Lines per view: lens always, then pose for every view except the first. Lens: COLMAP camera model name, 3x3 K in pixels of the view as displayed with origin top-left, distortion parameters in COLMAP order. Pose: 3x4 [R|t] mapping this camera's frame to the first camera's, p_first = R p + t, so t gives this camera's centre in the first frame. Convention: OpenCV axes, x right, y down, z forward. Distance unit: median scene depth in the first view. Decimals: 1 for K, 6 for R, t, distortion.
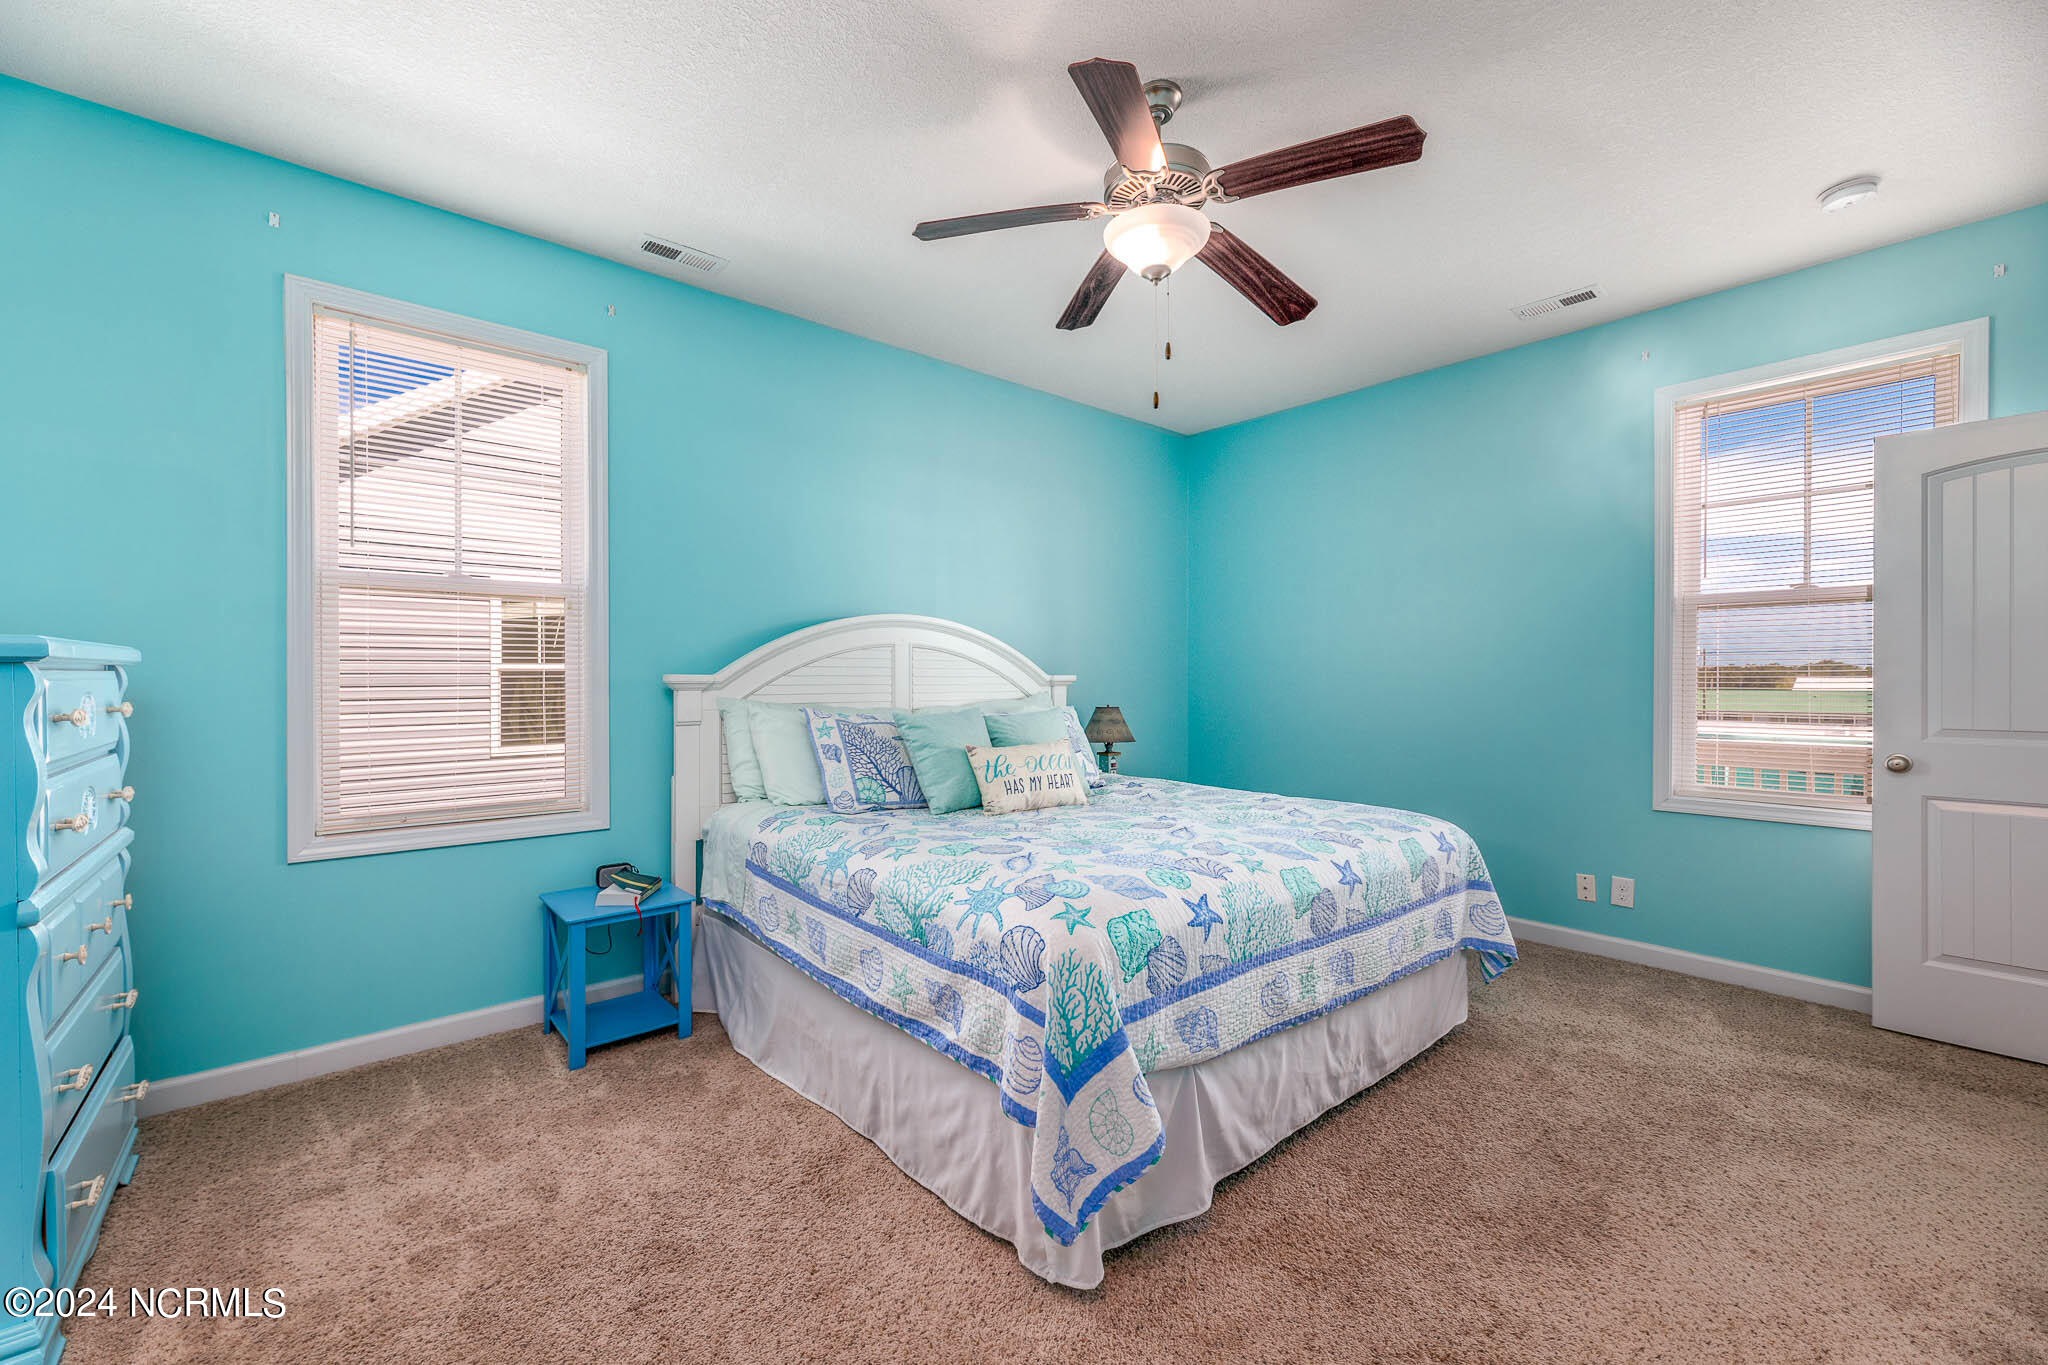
lens RADIAL K [[836.8, 0, 1011.5], [0, 836.8, 678.9], [0, 0, 1]] dist [-0.001890, 0.000060]
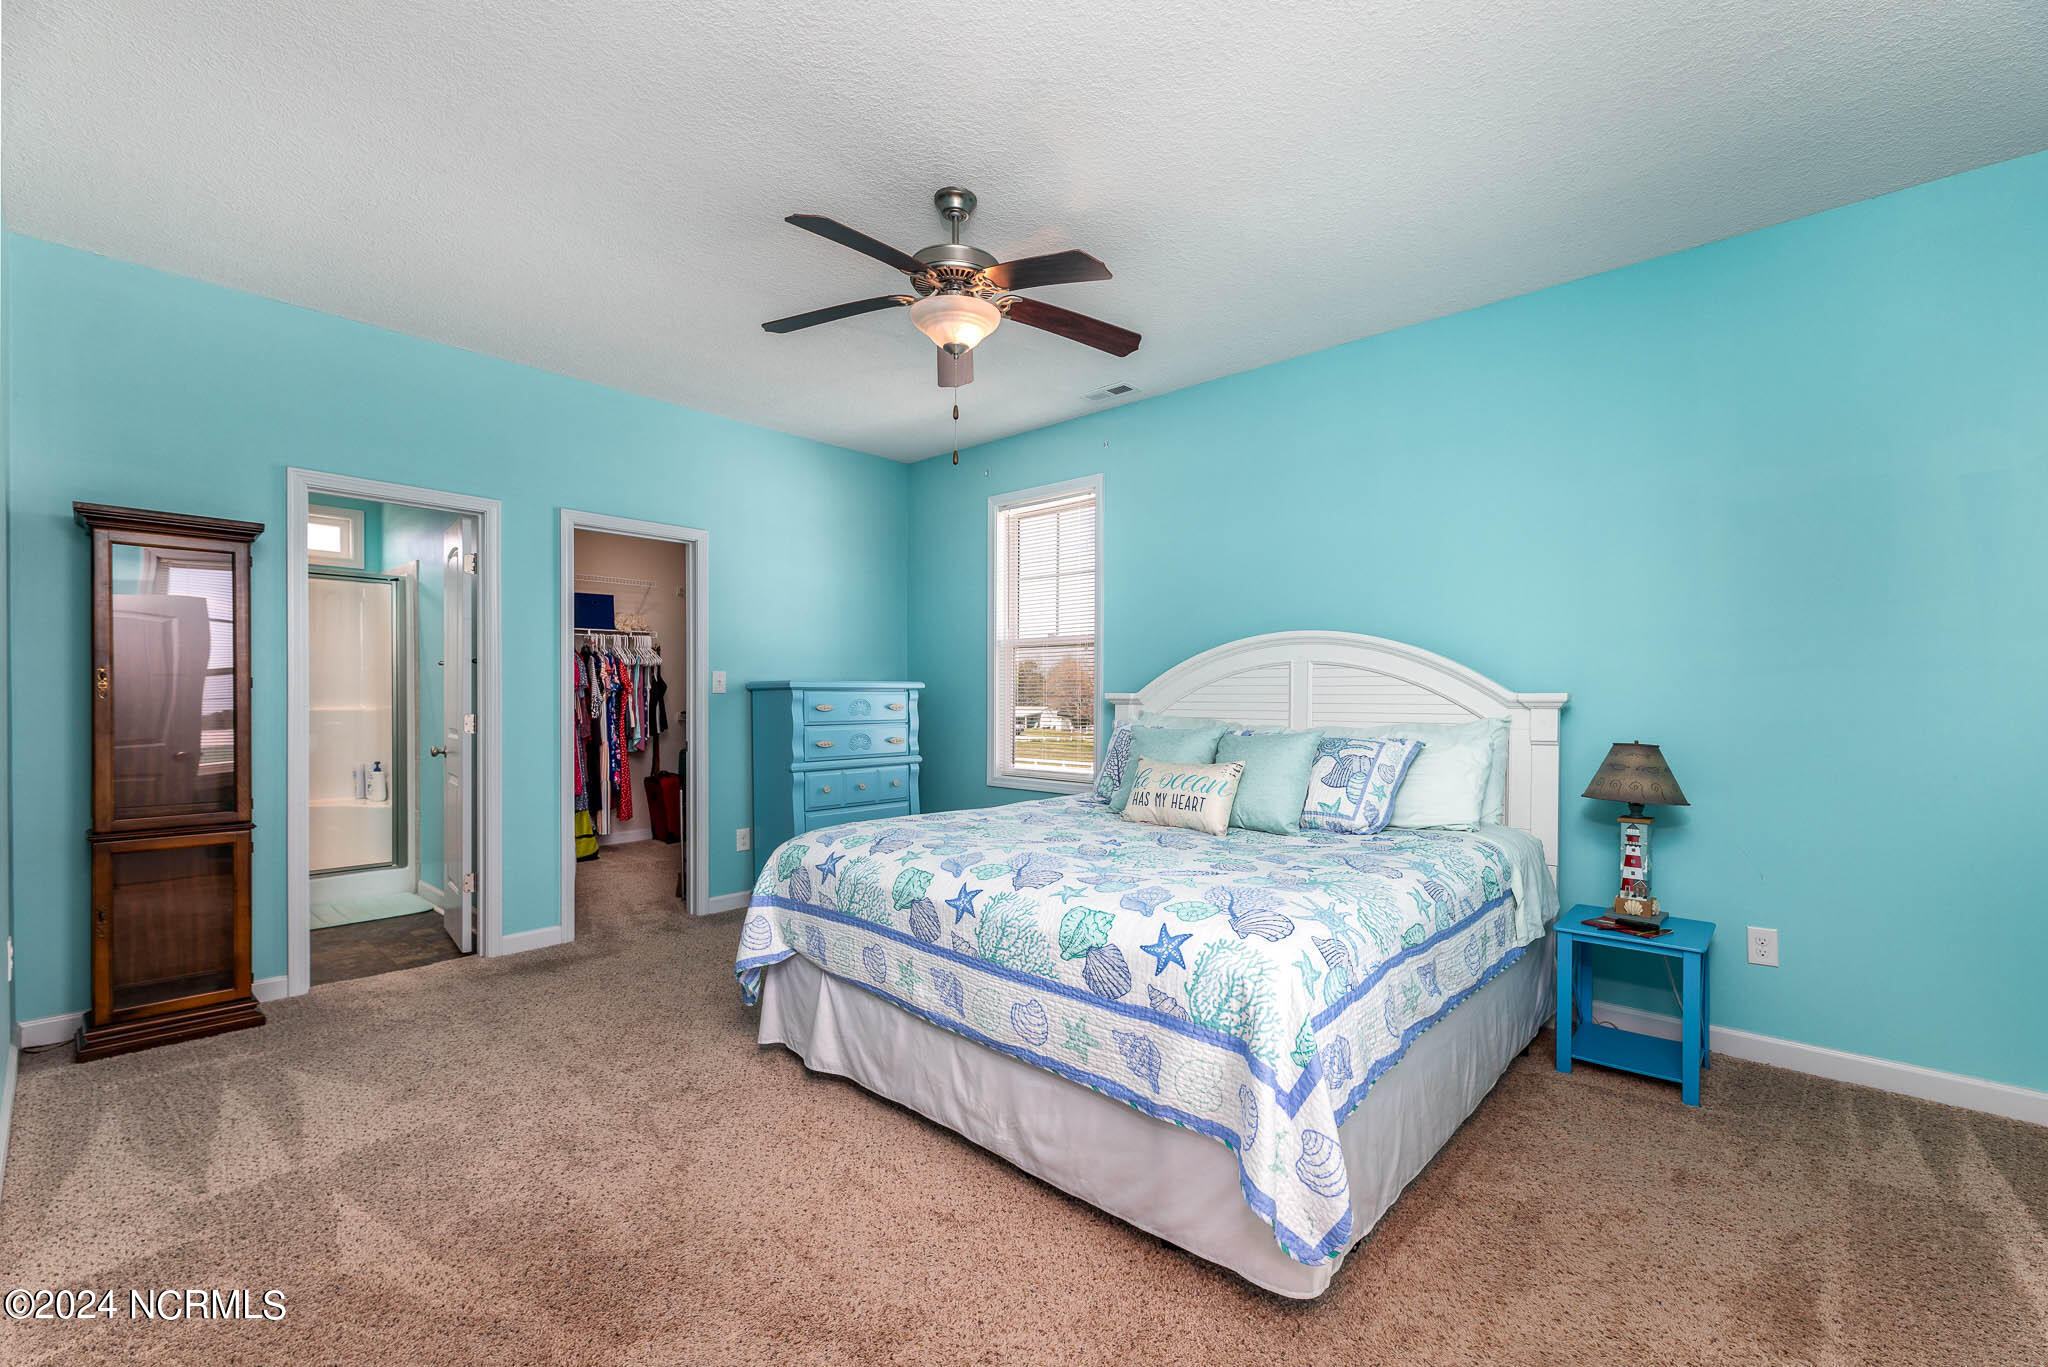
lens RADIAL K [[836.8, 0, 1010.6], [0, 836.8, 691.5], [0, 0, 1]] dist [-0.001890, 0.000060]
pose [[0.120005, -0.004676, -0.992762, 1.420780], [-0.004427, 0.999976, -0.005245, 0.000548], [0.992763, 0.005025, 0.119981, 0.981953]]
